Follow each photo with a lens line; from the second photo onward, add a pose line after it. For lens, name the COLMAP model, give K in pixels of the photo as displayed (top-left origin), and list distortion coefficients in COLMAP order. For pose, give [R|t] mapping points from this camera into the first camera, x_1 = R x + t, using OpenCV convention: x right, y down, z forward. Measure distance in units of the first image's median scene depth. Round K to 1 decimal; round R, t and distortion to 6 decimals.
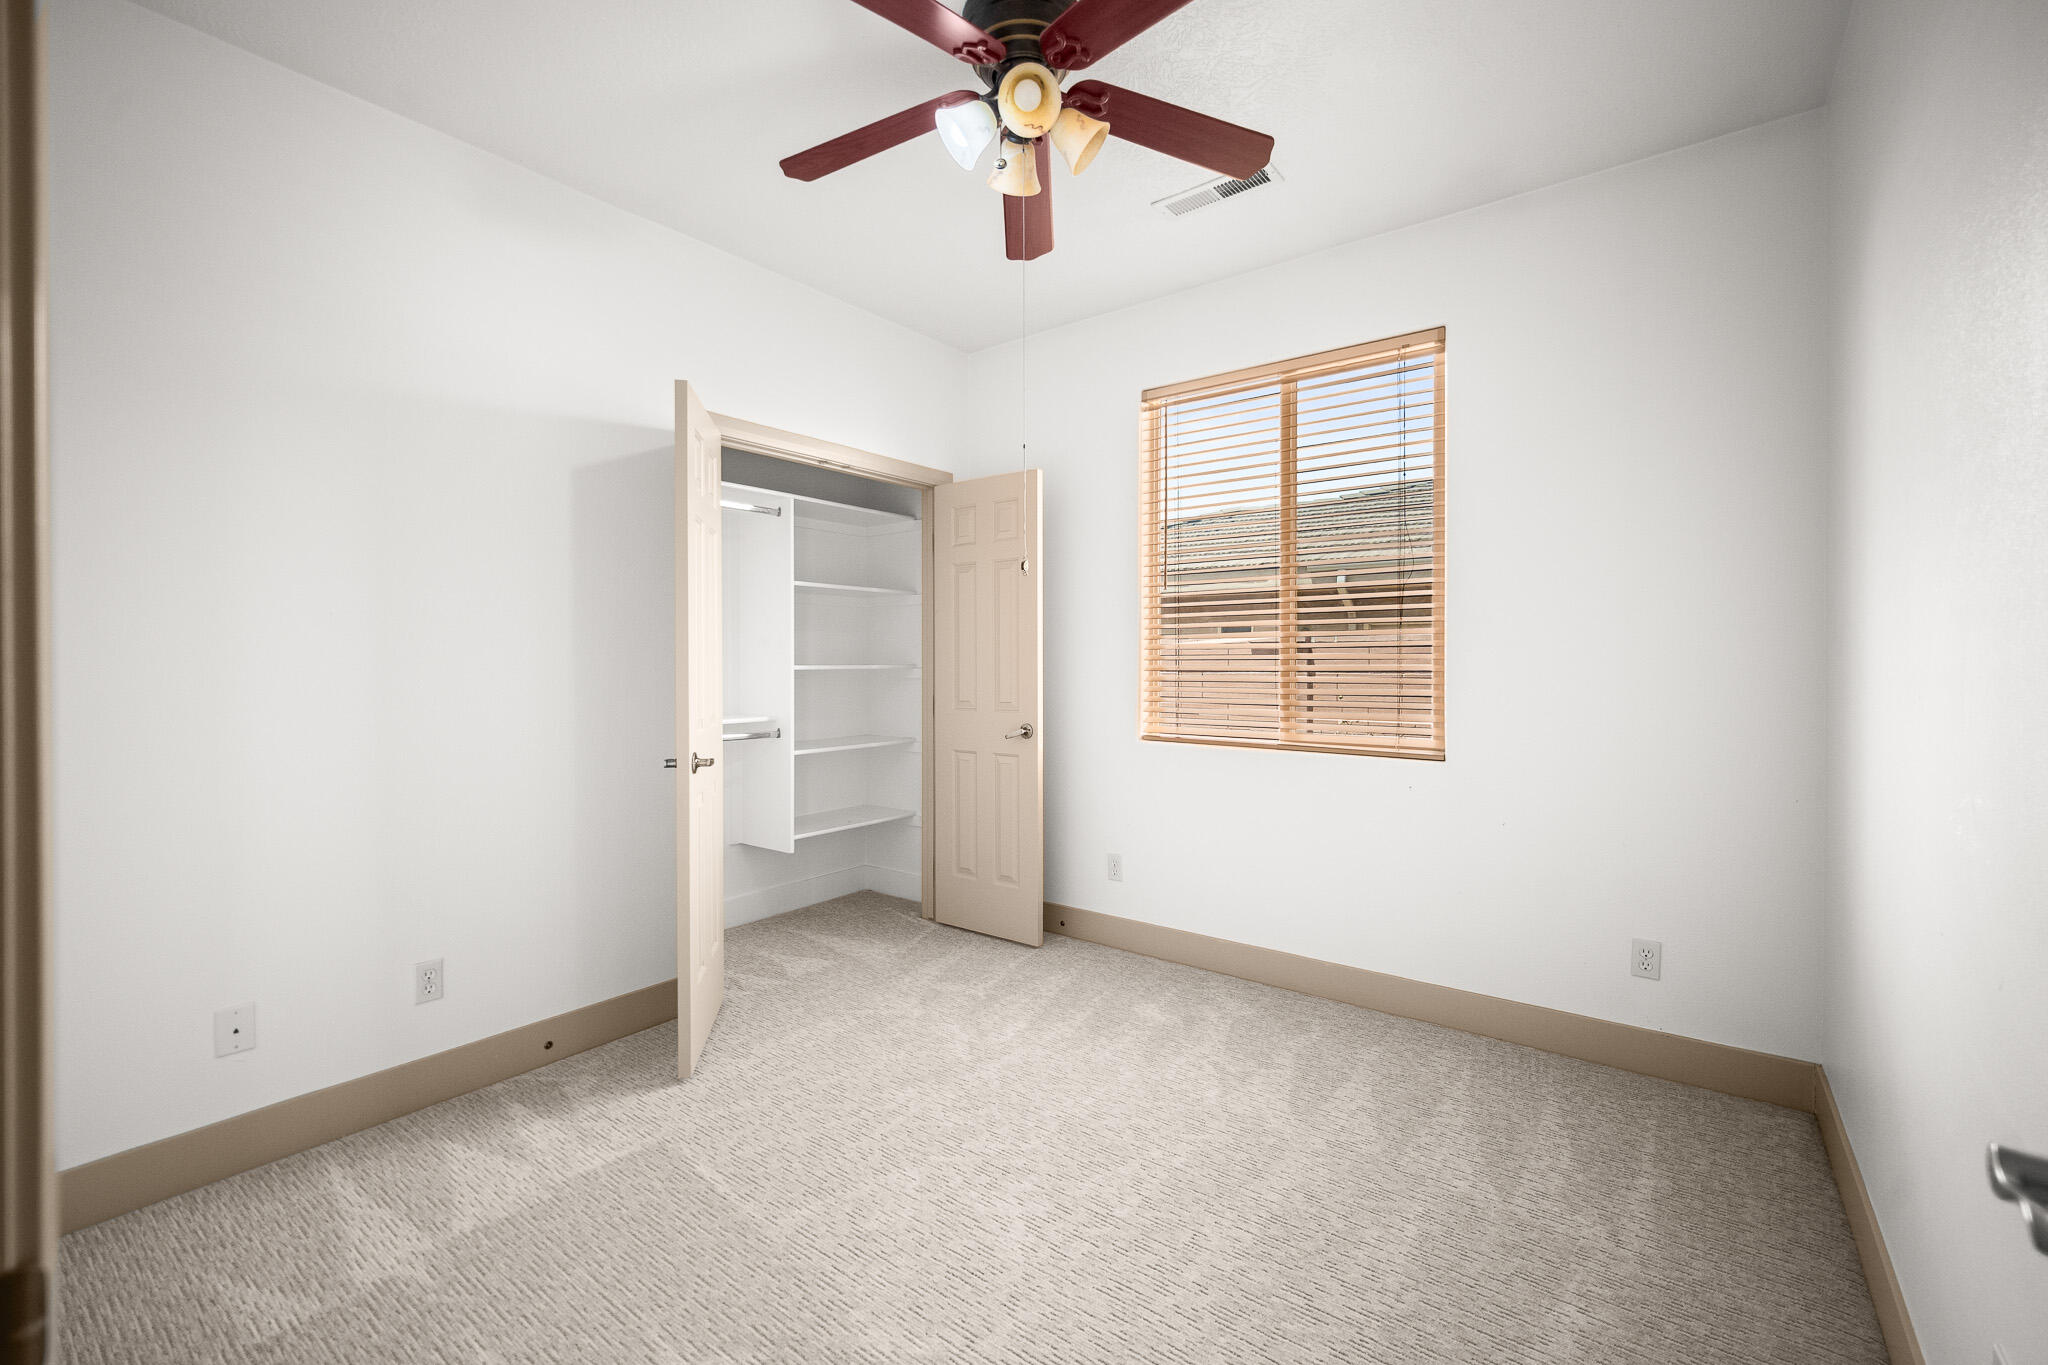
lens RADIAL K [[841.4, 0, 1031.9], [0, 841.4, 674.0], [0, 0, 1]] dist [-0.001601, 0.000235]
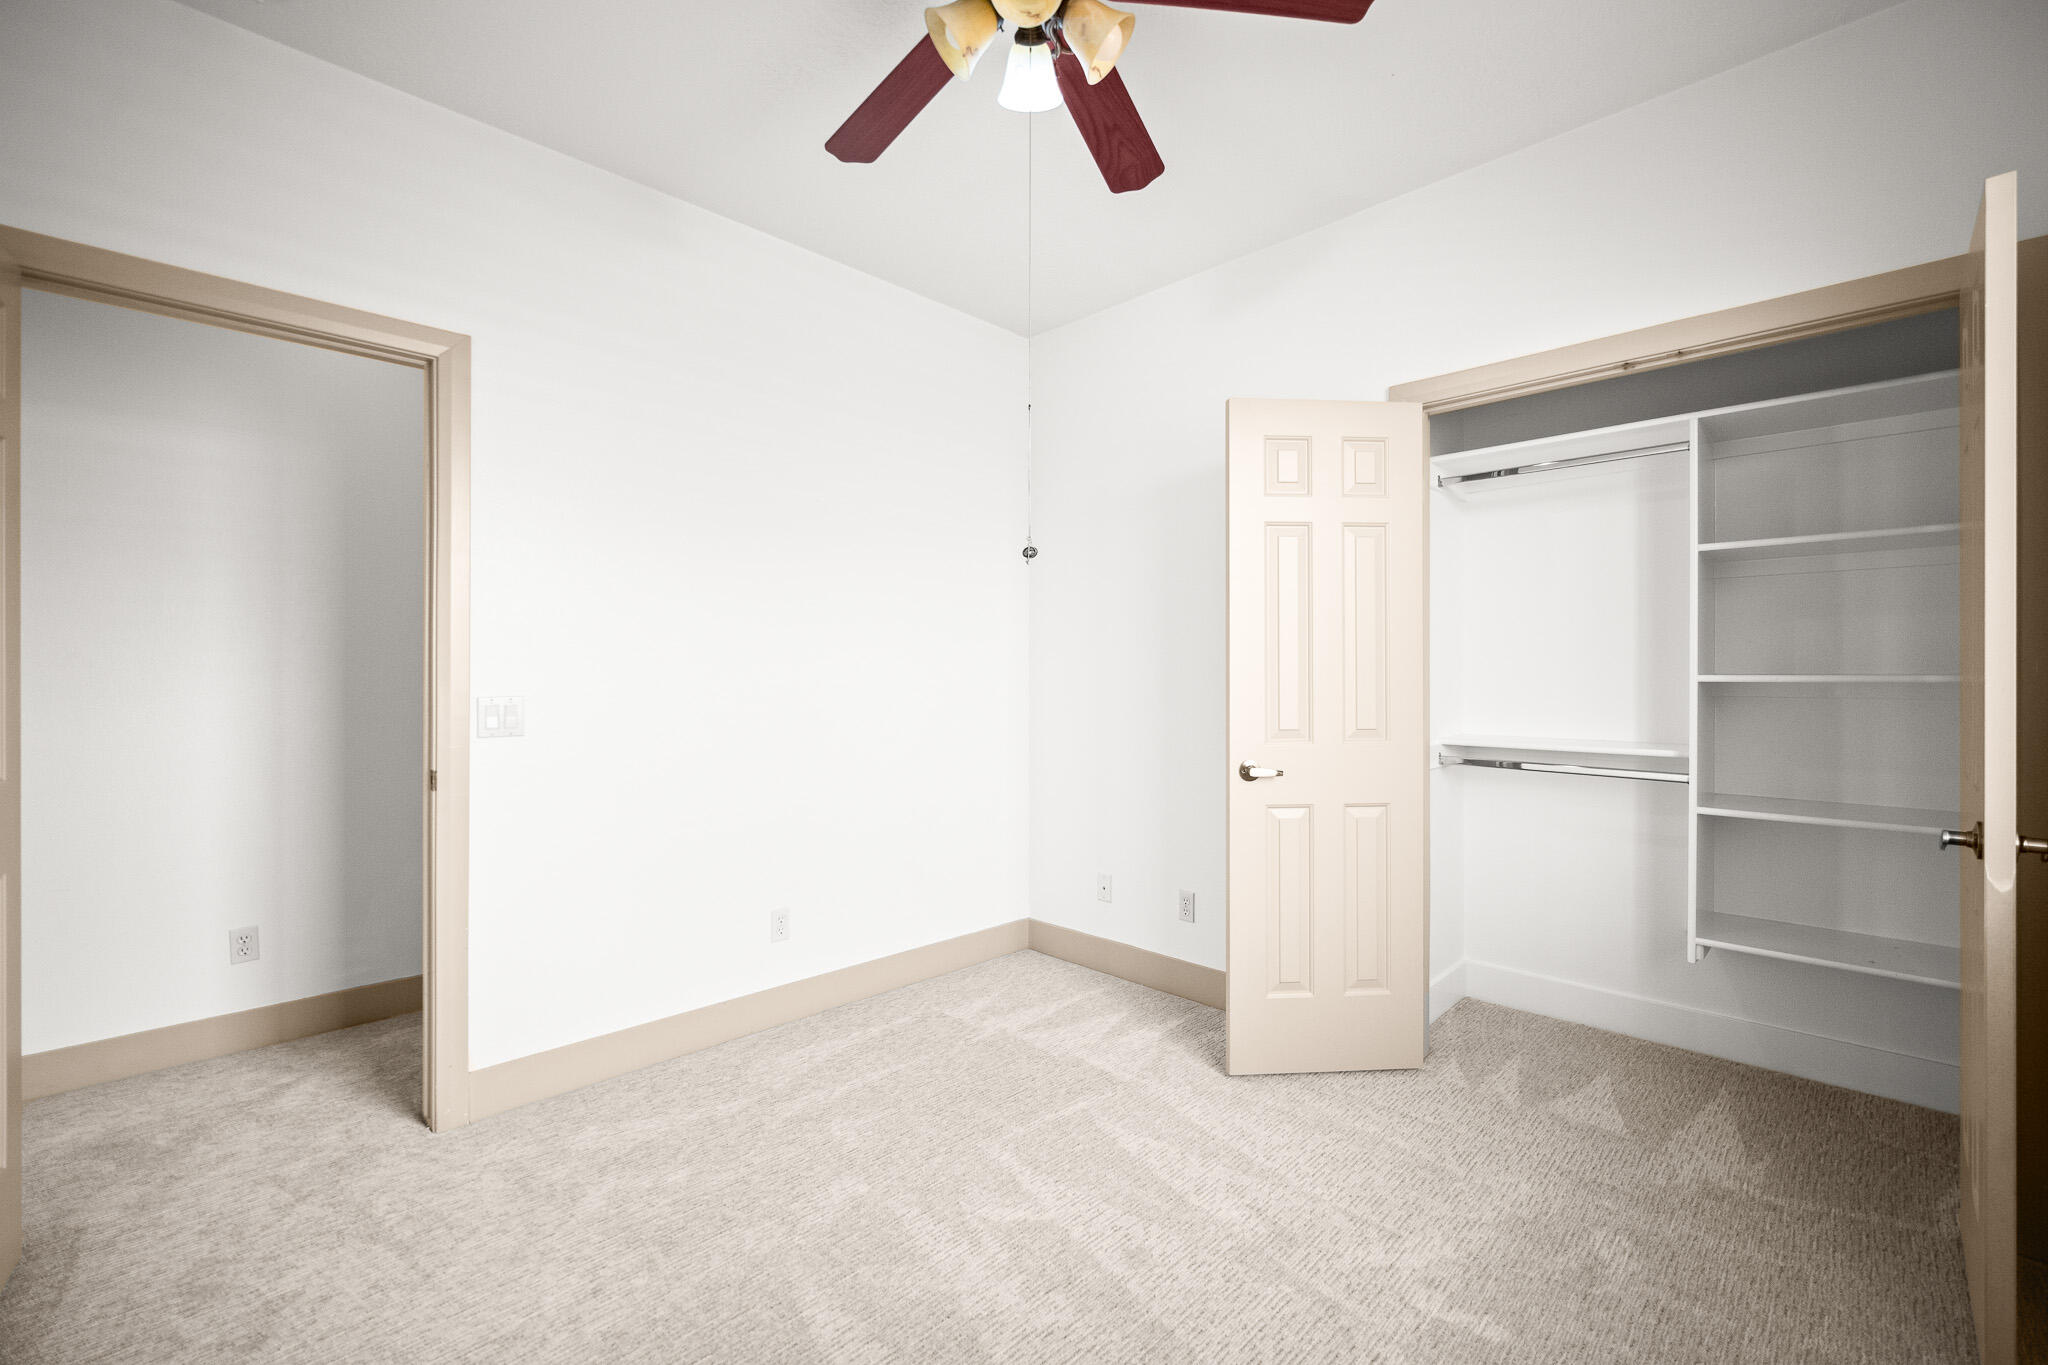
lens RADIAL K [[841.4, 0, 1031.9], [0, 841.4, 674.0], [0, 0, 1]] dist [-0.001601, 0.000235]
pose [[-0.122677, -0.007893, -0.992415, 0.529076], [-0.004220, 0.999963, -0.007431, -0.004627], [0.992438, 0.003277, -0.122706, 0.712422]]
